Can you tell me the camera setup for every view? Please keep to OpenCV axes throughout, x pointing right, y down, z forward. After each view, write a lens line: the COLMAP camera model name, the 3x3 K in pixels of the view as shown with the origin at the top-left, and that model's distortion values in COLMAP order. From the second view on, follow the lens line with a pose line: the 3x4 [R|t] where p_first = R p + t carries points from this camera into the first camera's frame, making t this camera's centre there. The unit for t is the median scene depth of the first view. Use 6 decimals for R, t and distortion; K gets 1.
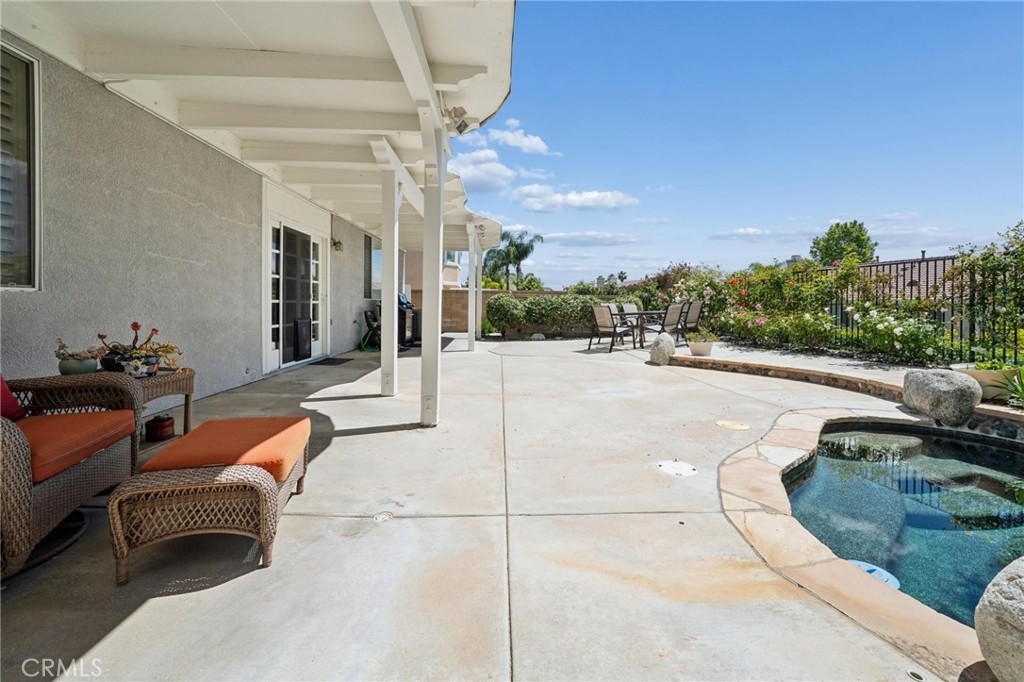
lens RADIAL K [[405.5, 0, 513.4], [0, 405.5, 307.6], [0, 0, 1]] dist [-0.008931, 0.000082]
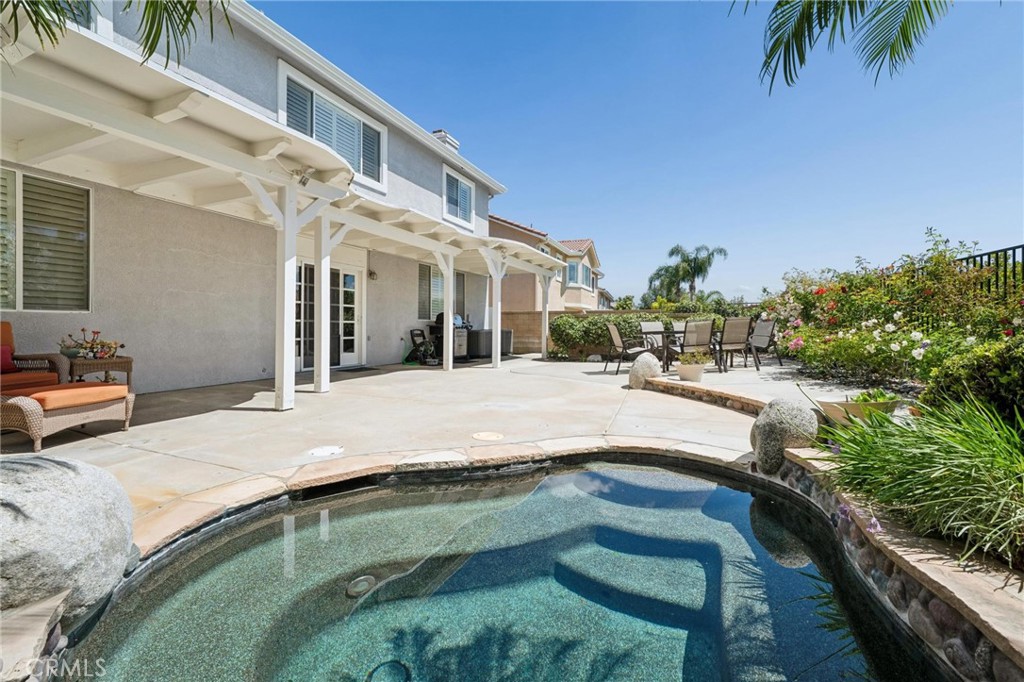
lens RADIAL K [[423.7, 0, 509.9], [0, 423.7, 325.0], [0, 0, 1]] dist [0.000023, 0.000564]
pose [[0.896214, -0.007656, -0.443555, 0.573950], [0.000258, 0.999860, -0.016736, 0.019299], [0.443621, 0.014884, 0.896091, 0.047980]]
